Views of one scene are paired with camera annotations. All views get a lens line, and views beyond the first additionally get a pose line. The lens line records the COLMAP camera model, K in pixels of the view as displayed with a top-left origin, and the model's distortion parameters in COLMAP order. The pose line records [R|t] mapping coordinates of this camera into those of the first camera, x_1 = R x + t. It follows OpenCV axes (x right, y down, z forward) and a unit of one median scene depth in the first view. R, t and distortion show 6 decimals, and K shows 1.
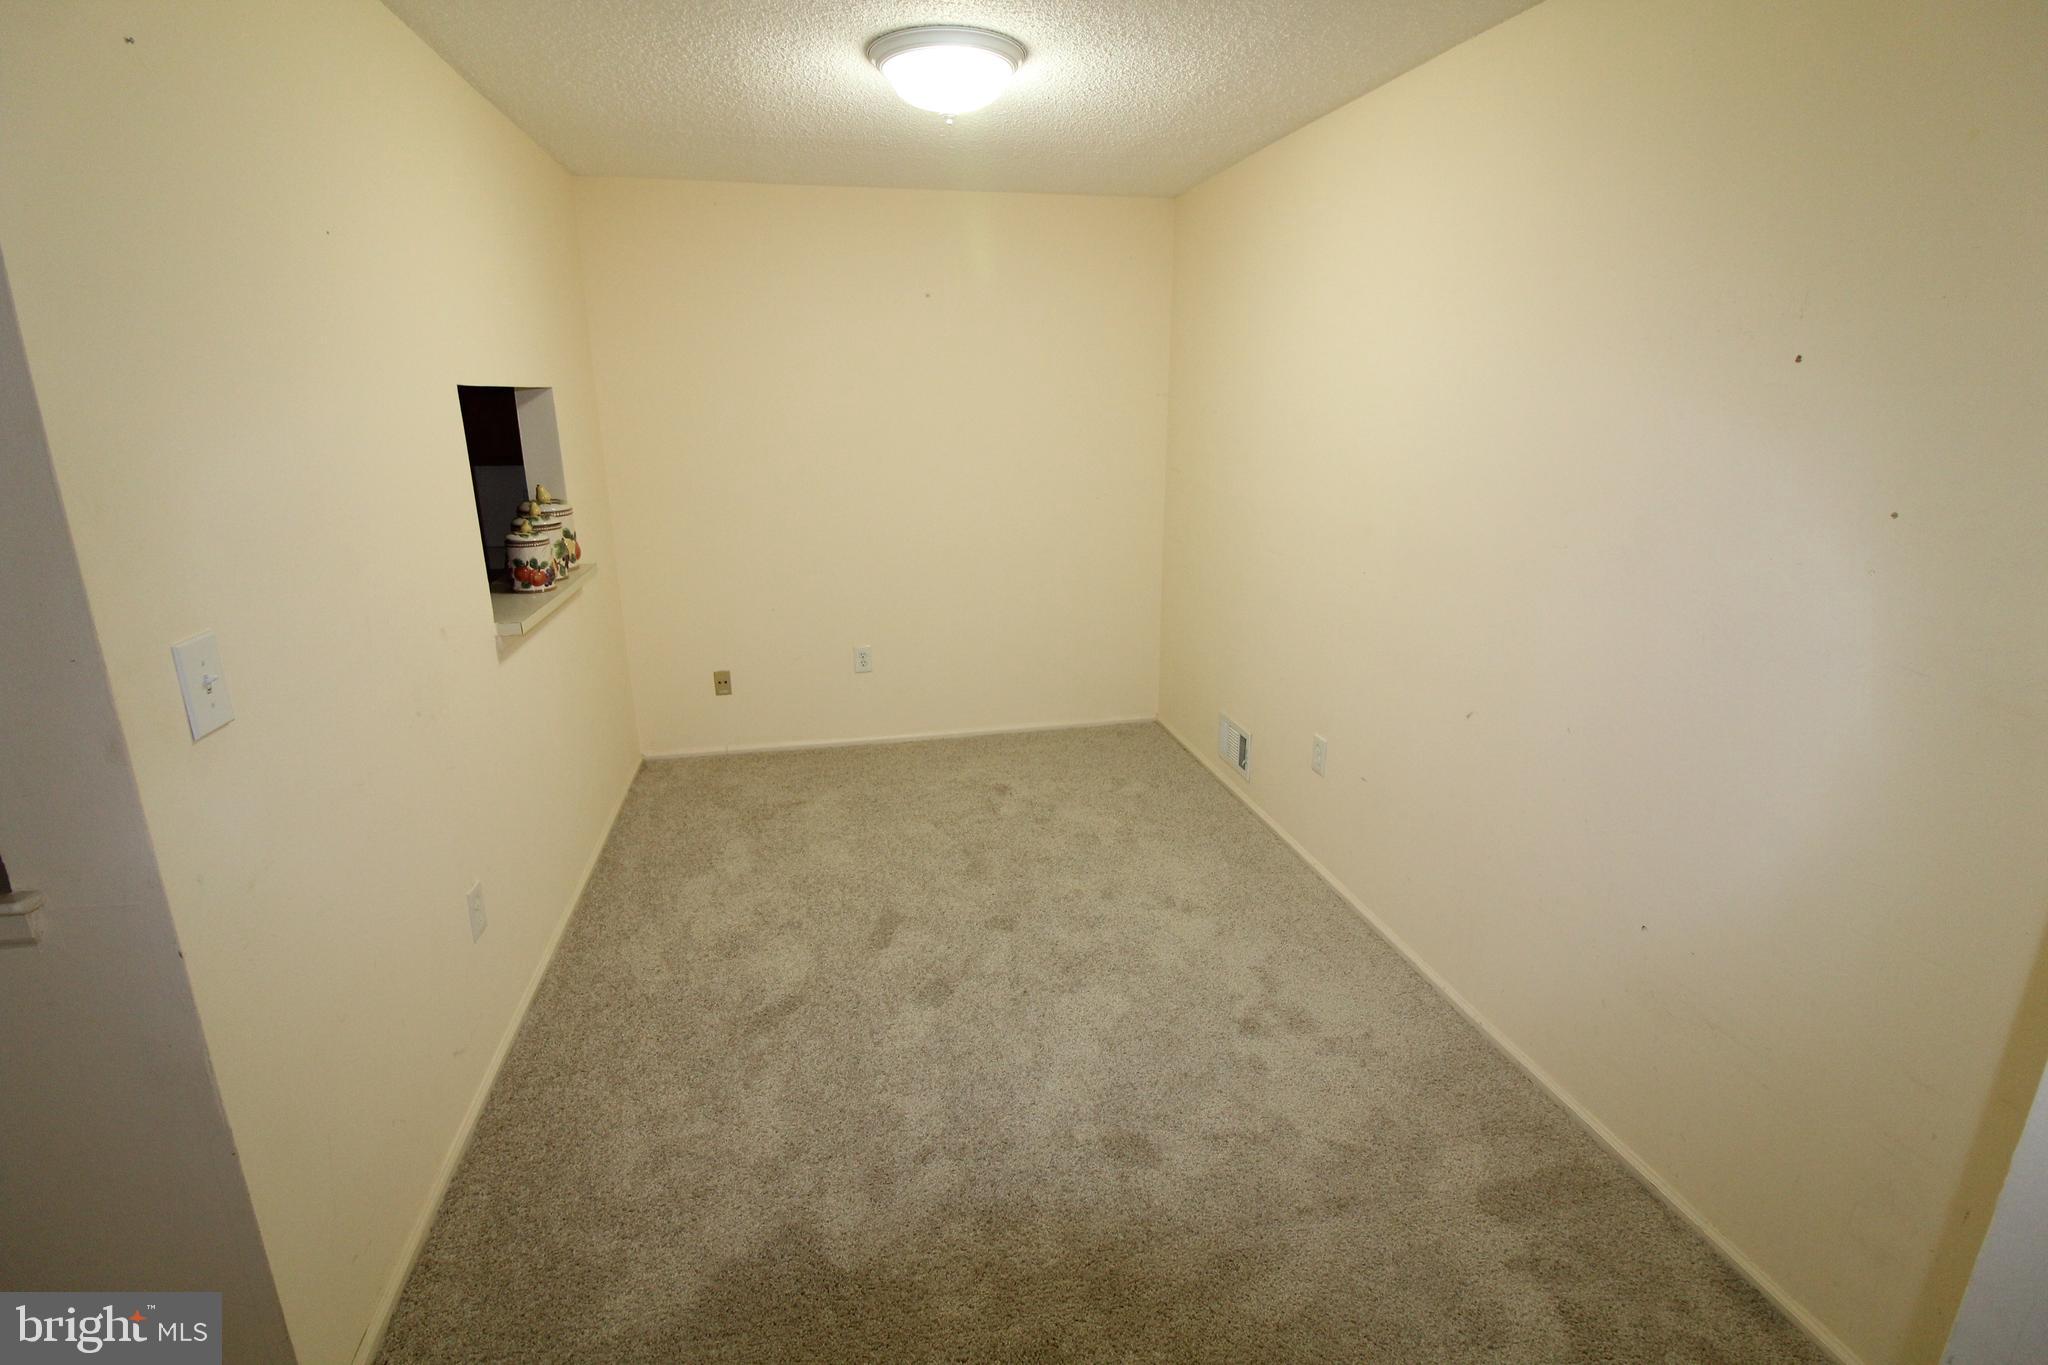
lens RADIAL K [[949.1, 0, 1034.4], [0, 949.1, 650.0], [0, 0, 1]] dist [0.002571, -0.014905]
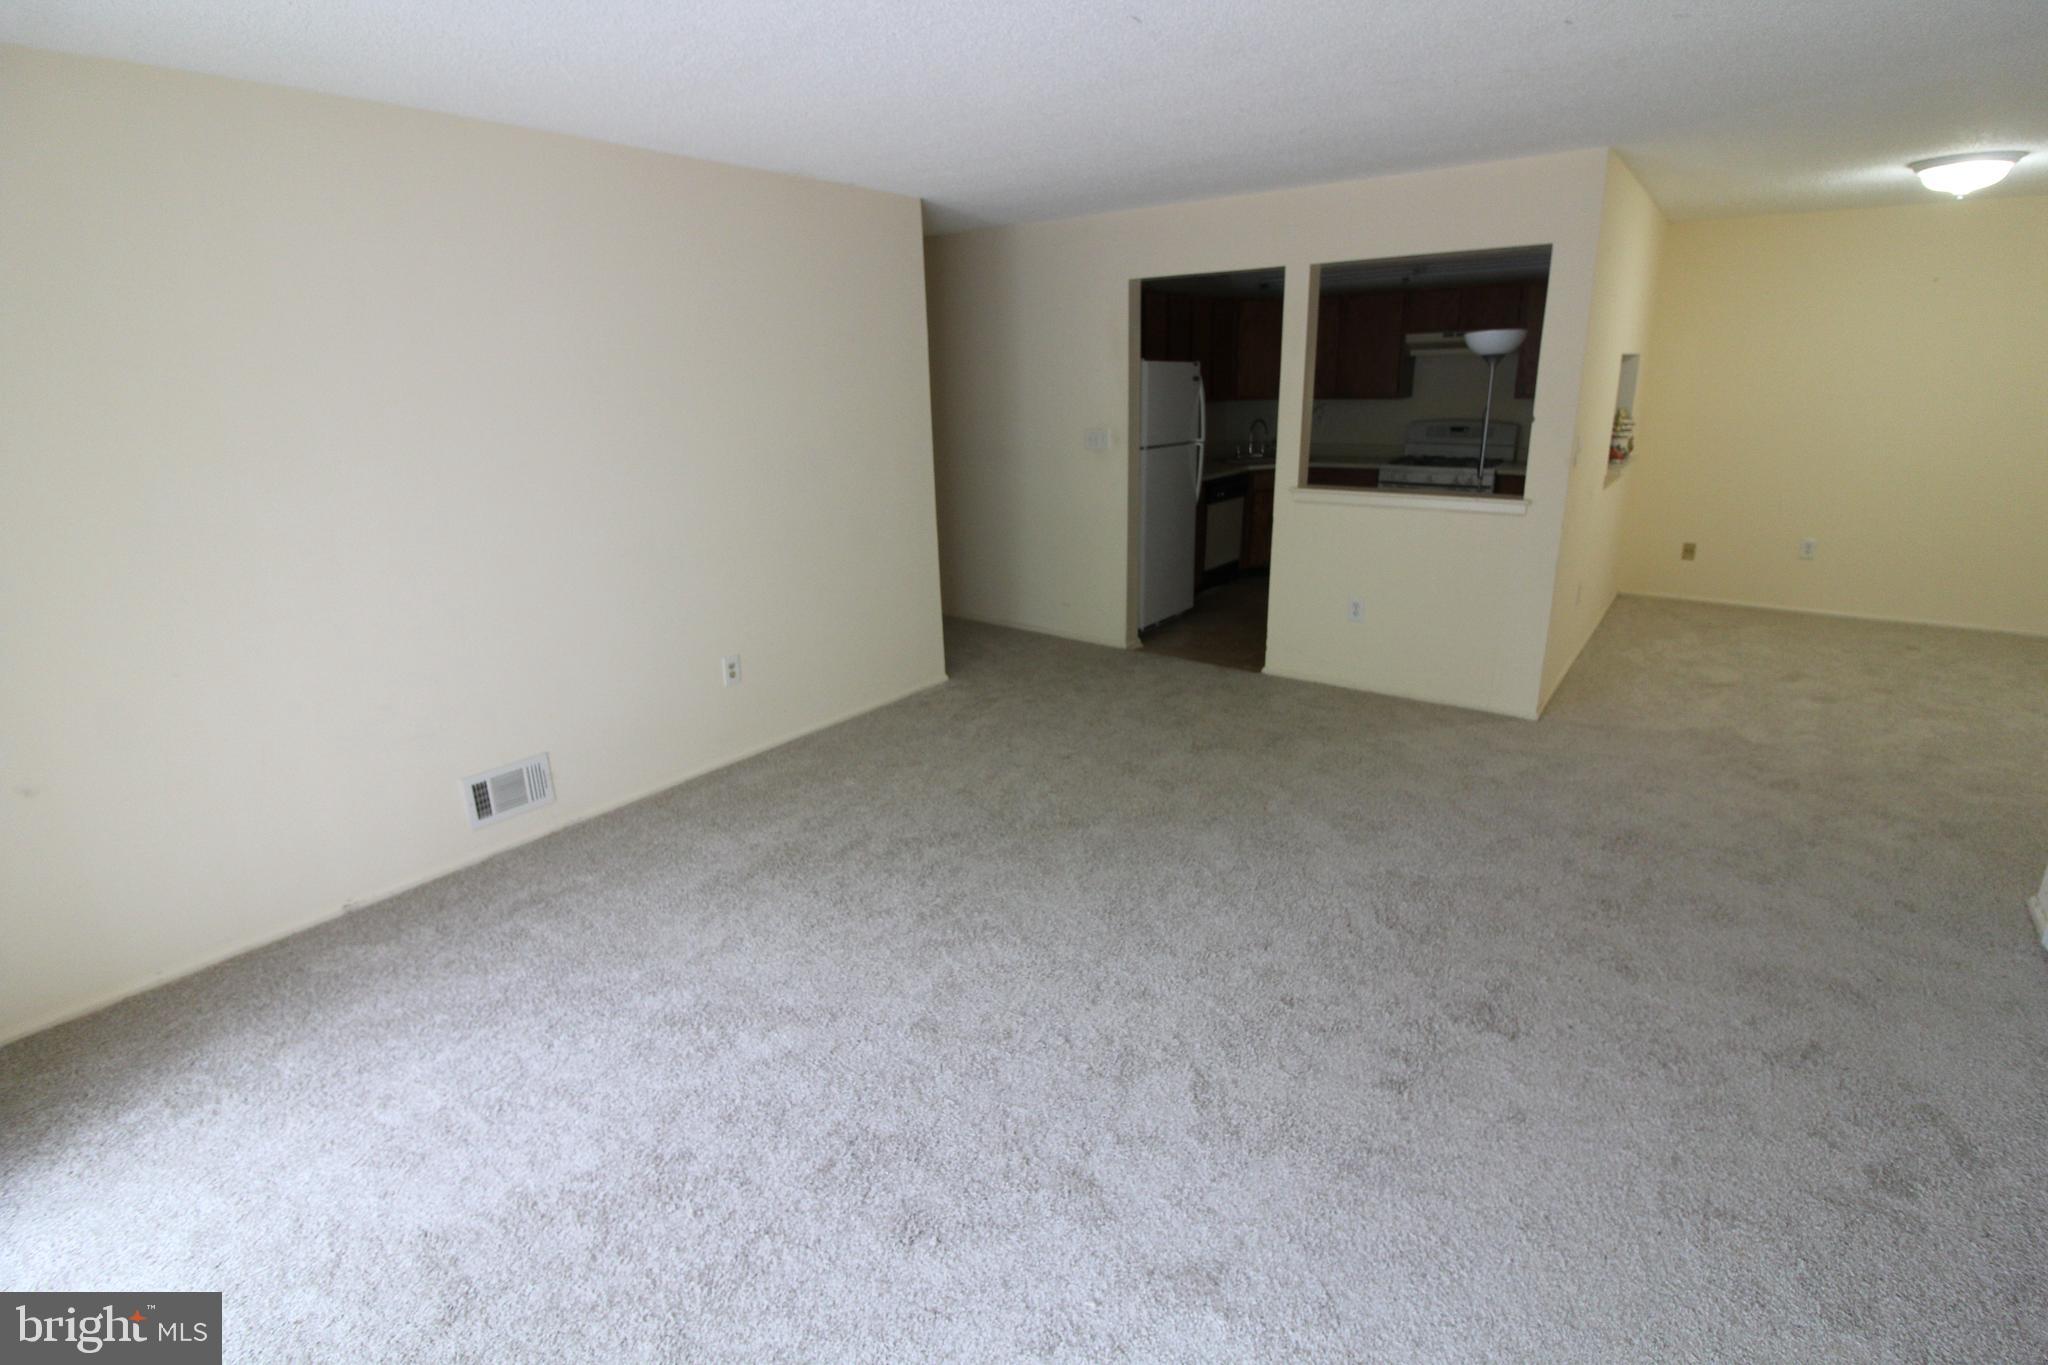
lens RADIAL K [[949.1, 0, 1034.4], [0, 949.1, 650.0], [0, 0, 1]] dist [0.002571, -0.014905]
pose [[0.650840, 0.200523, -0.732255, 0.193558], [-0.175911, 0.978073, 0.111486, 0.319942], [0.738554, 0.056252, 0.671843, -1.184490]]
